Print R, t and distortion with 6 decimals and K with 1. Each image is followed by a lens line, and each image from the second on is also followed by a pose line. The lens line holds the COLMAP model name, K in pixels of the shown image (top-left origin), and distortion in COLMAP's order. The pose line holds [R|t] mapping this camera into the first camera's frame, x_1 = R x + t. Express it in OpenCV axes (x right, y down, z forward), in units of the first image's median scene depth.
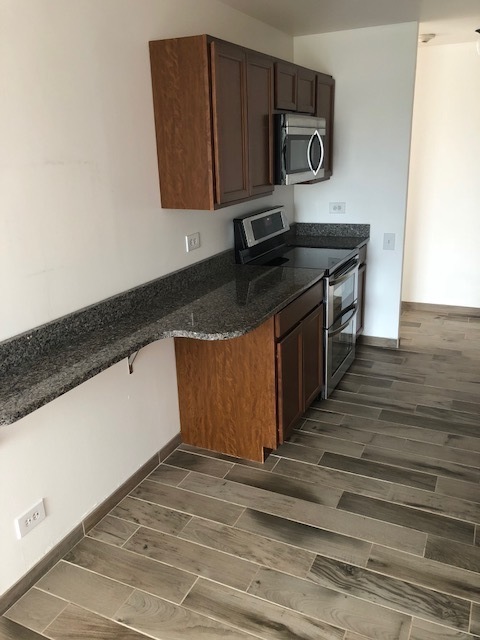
lens RADIAL K [[518.1, 0, 241.1], [0, 518.1, 322.7], [0, 0, 1]] dist [0.006039, 0.004497]
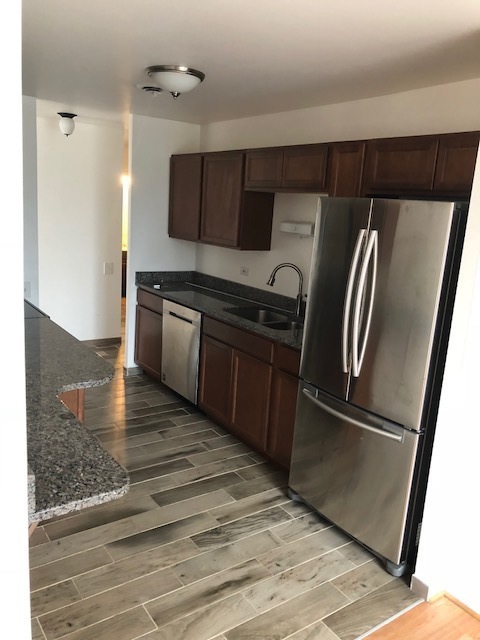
lens RADIAL K [[518.1, 0, 241.9], [0, 518.1, 317.7], [0, 0, 1]] dist [0.006039, 0.004497]
pose [[0.488186, -0.116634, 0.864911, -0.793054], [0.198581, 0.979879, 0.020052, -0.063820], [-0.849847, 0.161966, 0.501524, 0.189320]]
